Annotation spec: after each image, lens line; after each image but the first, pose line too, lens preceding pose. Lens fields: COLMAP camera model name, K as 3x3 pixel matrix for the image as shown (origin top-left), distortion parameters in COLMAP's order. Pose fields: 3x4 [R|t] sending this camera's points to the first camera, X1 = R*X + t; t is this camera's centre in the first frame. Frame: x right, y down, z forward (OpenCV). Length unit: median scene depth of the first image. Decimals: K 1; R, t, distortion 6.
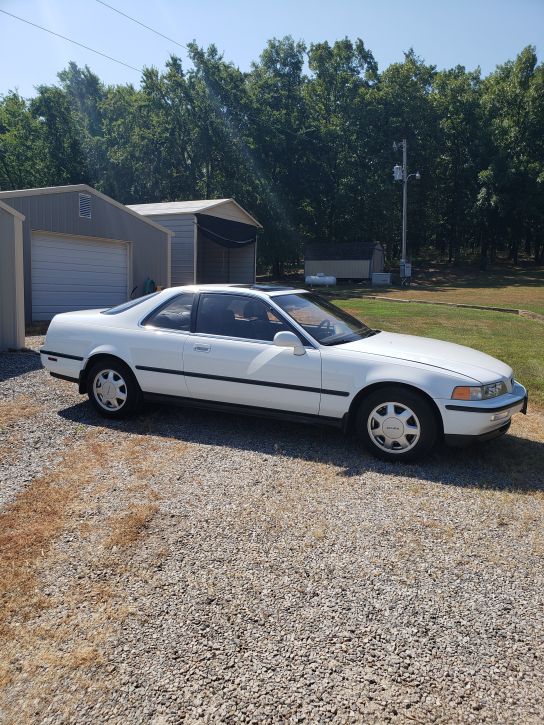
lens RADIAL K [[544.9, 0, 272.0], [0, 544.9, 362.5], [0, 0, 1]] dist [0.006150, 0.001000]
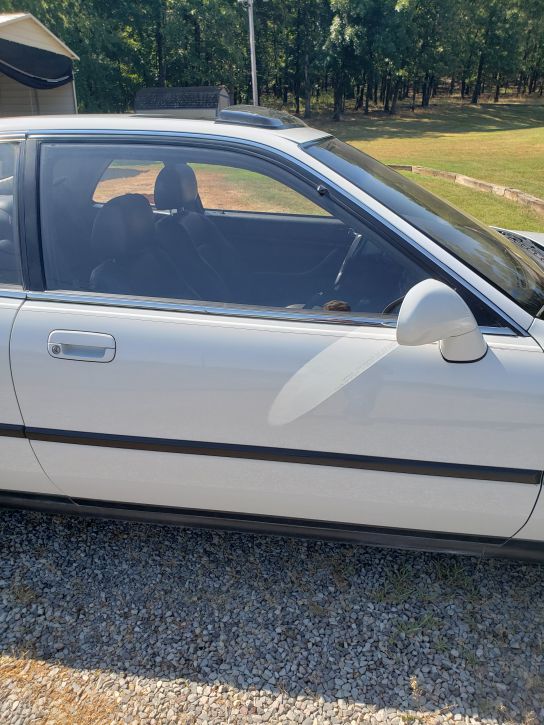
lens RADIAL K [[543.9, 0, 246.8], [0, 543.9, 363.1], [0, 0, 1]] dist [0.000301, -0.000425]
pose [[0.962371, -0.122381, 0.242623, -0.020835], [0.061413, 0.967697, 0.244520, -0.014720], [-0.264710, -0.220419, 0.938799, 0.129030]]
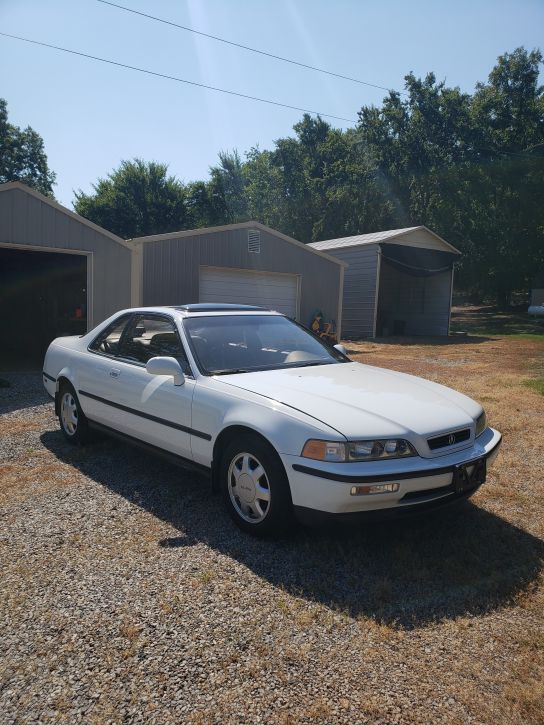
lens RADIAL K [[555.6, 0, 293.4], [0, 555.6, 363.2], [0, 0, 1]] dist [-0.049934, 0.070639]
pose [[0.908035, 0.028241, -0.417942, 0.094237], [-0.056053, 0.996944, -0.054416, -0.001944], [0.415128, 0.072839, 0.906843, 0.052142]]
